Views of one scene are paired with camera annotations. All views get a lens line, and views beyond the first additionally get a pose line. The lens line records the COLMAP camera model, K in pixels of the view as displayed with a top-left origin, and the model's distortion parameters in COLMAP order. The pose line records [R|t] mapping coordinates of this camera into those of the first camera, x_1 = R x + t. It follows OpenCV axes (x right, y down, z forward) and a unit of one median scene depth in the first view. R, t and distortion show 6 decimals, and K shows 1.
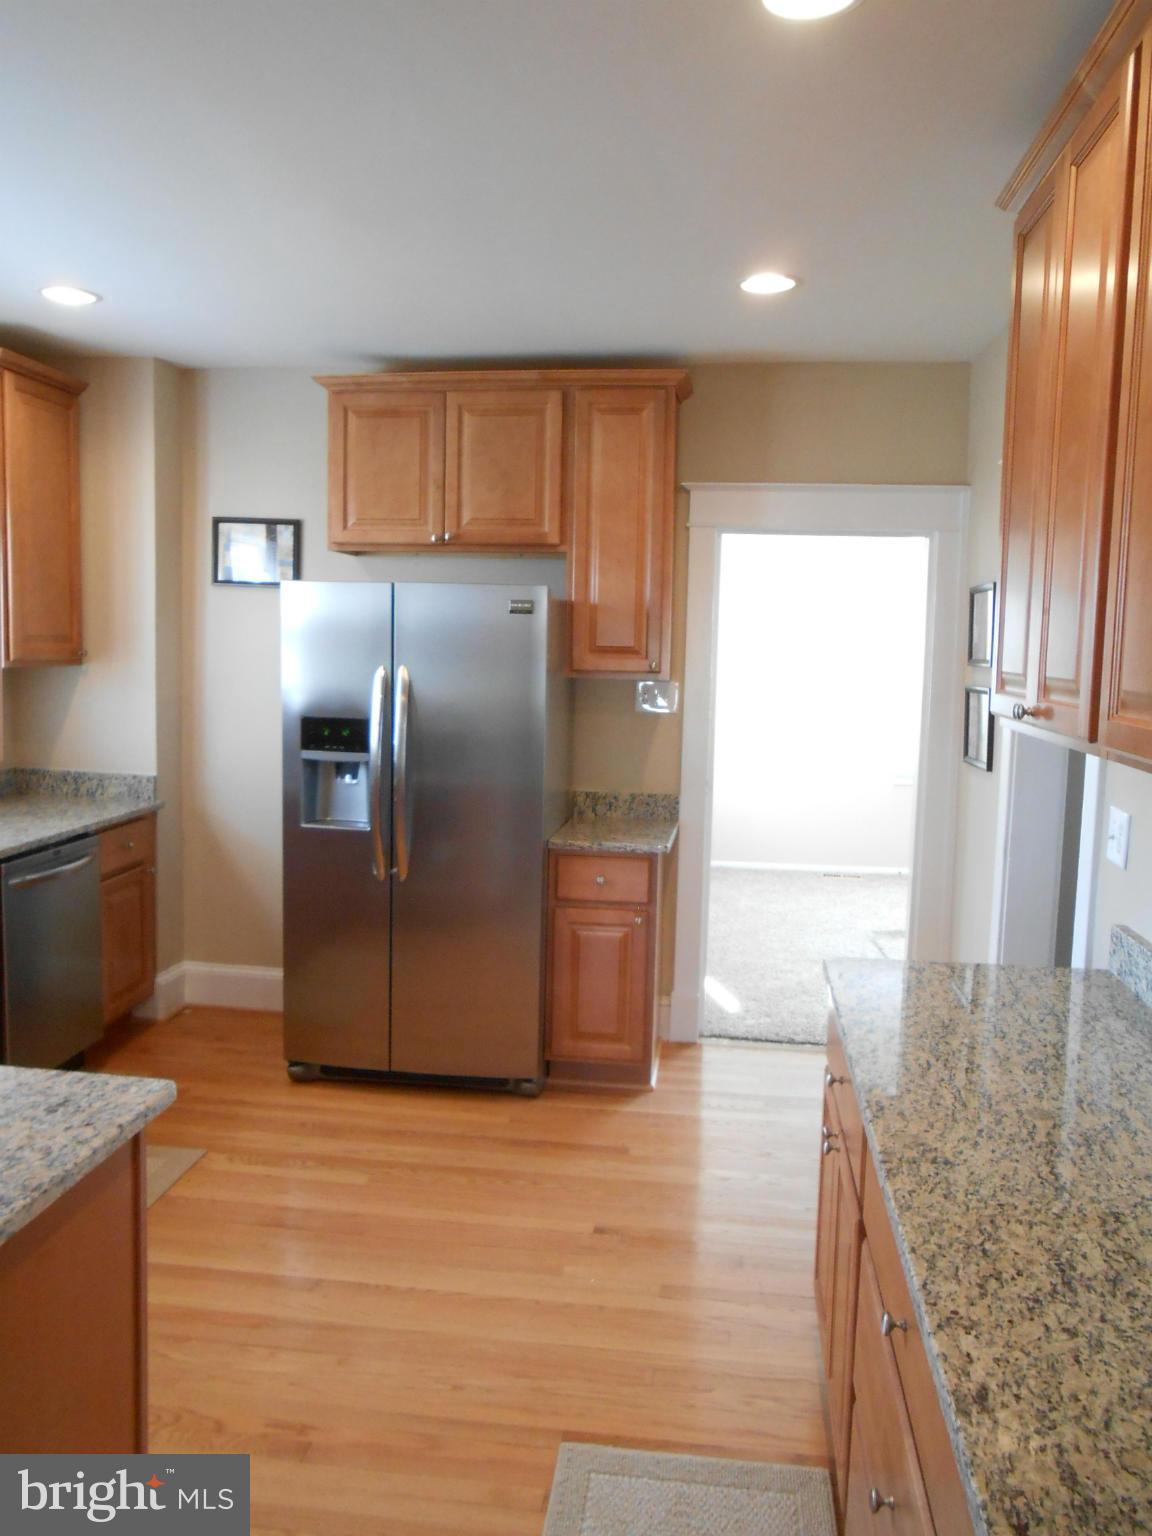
lens RADIAL K [[1185.5, 0, 576.0], [0, 1185.5, 768.0], [0, 0, 1]] dist [-0.035432, -0.003946]
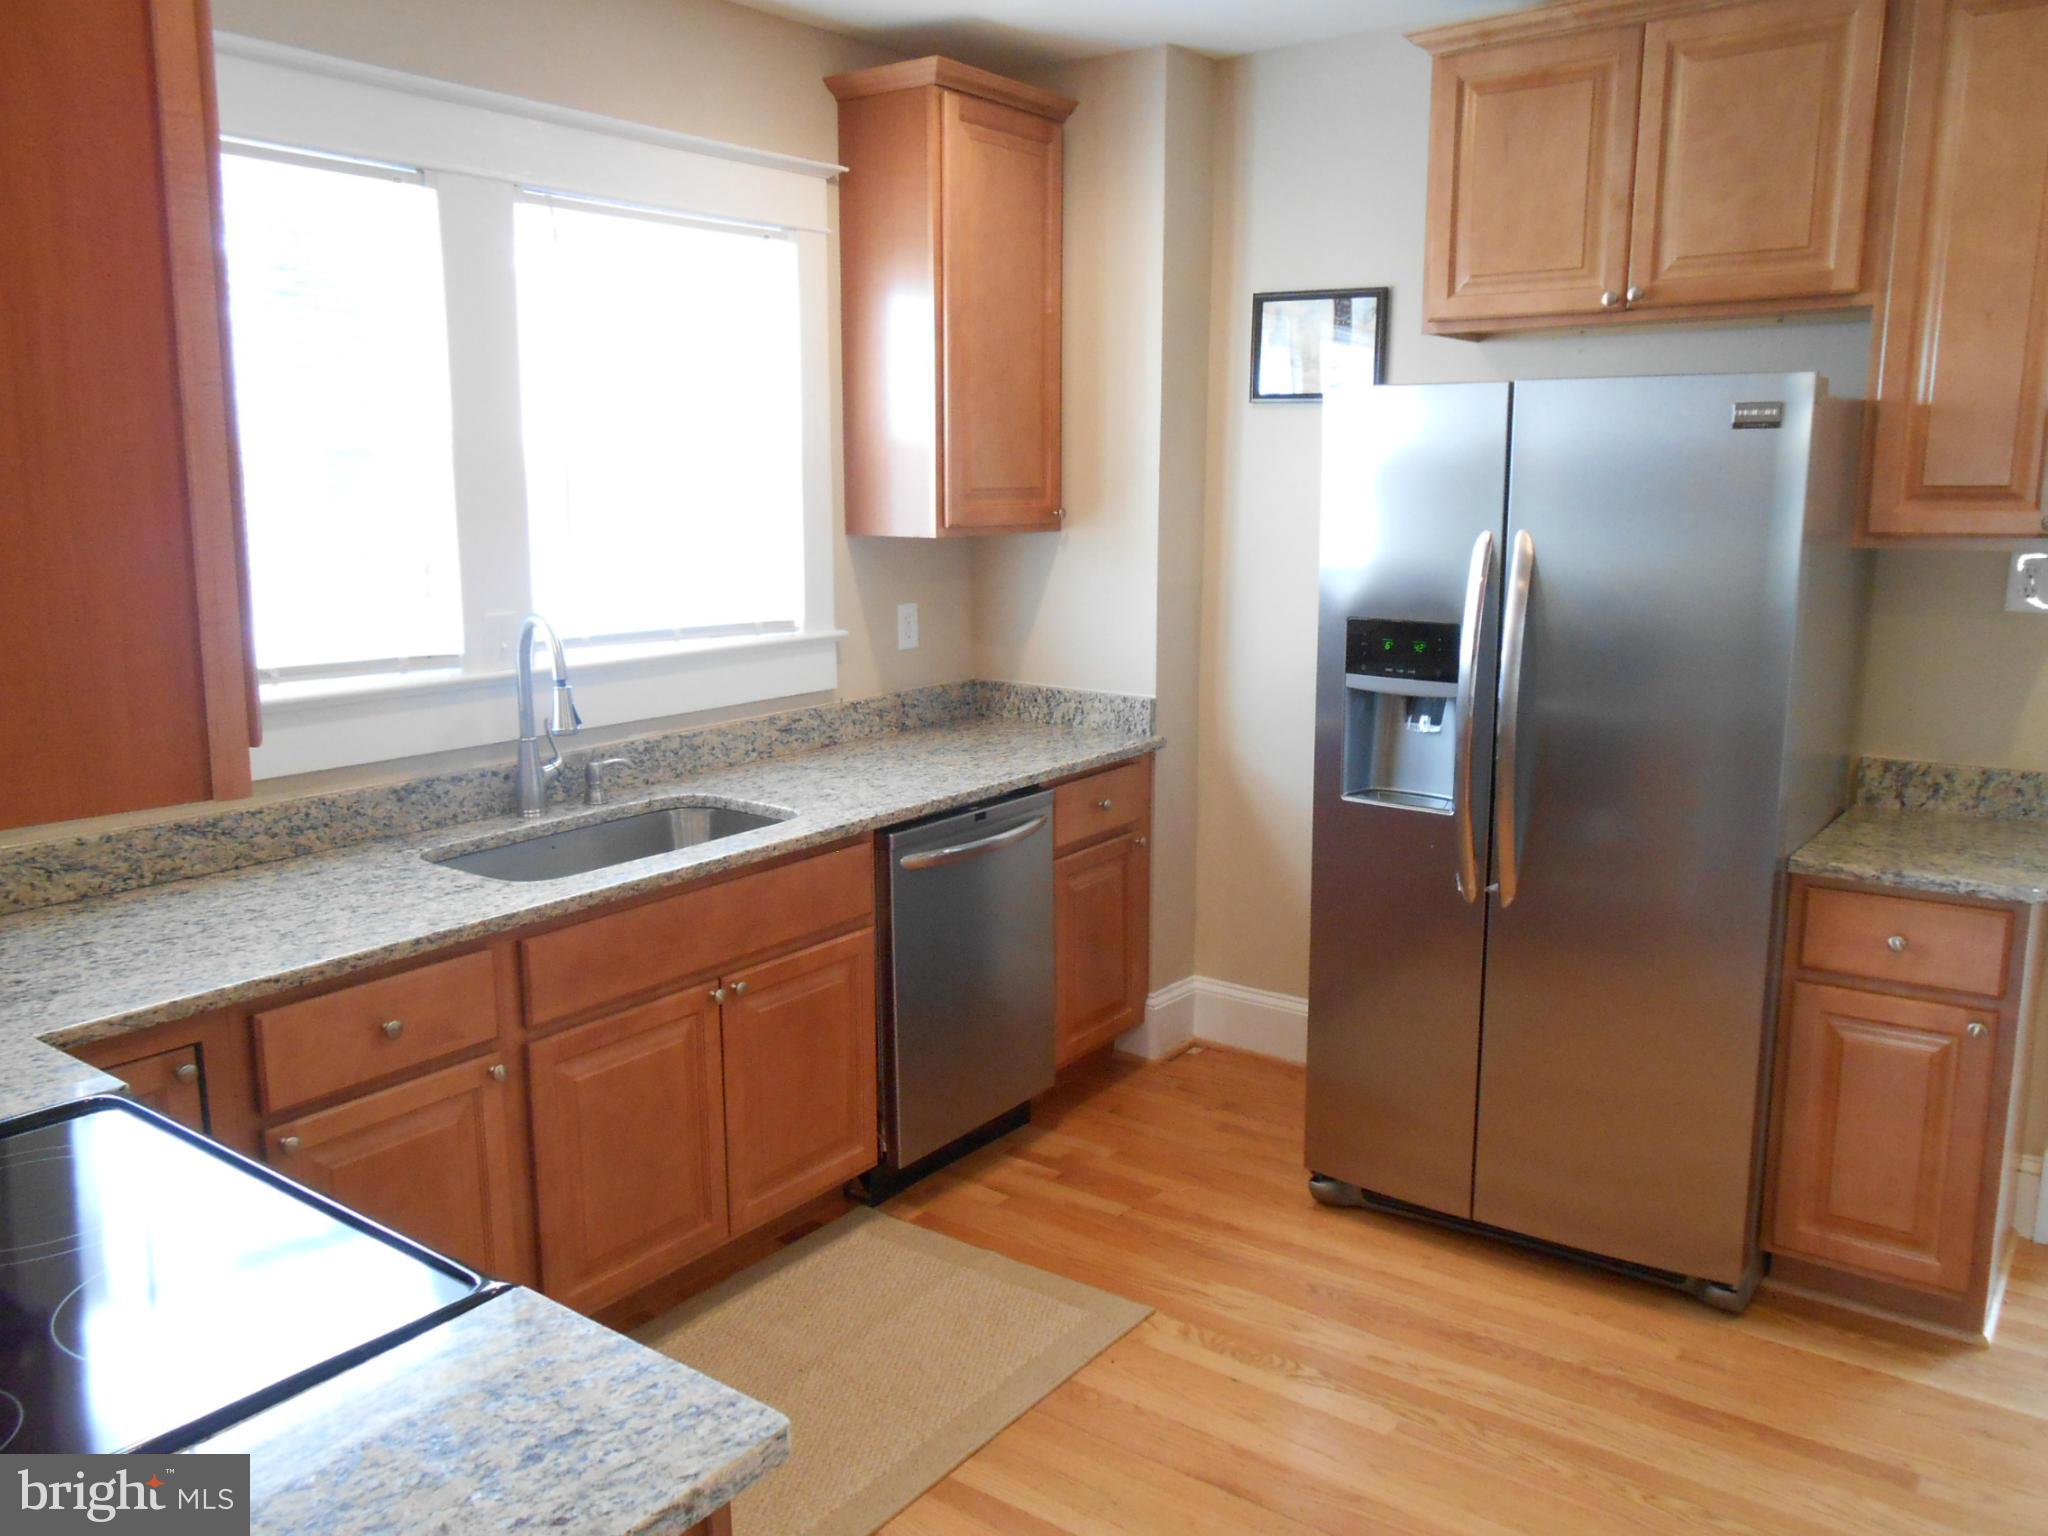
lens RADIAL K [[1608.4, 0, 1028.5], [0, 1608.4, 780.4], [0, 0, 1]] dist [-0.039443, 0.067400]
pose [[0.874316, 0.062989, -0.481252, 0.019823], [-0.026111, 0.996211, 0.082953, -0.022619], [0.484654, -0.059962, 0.872648, 0.192979]]
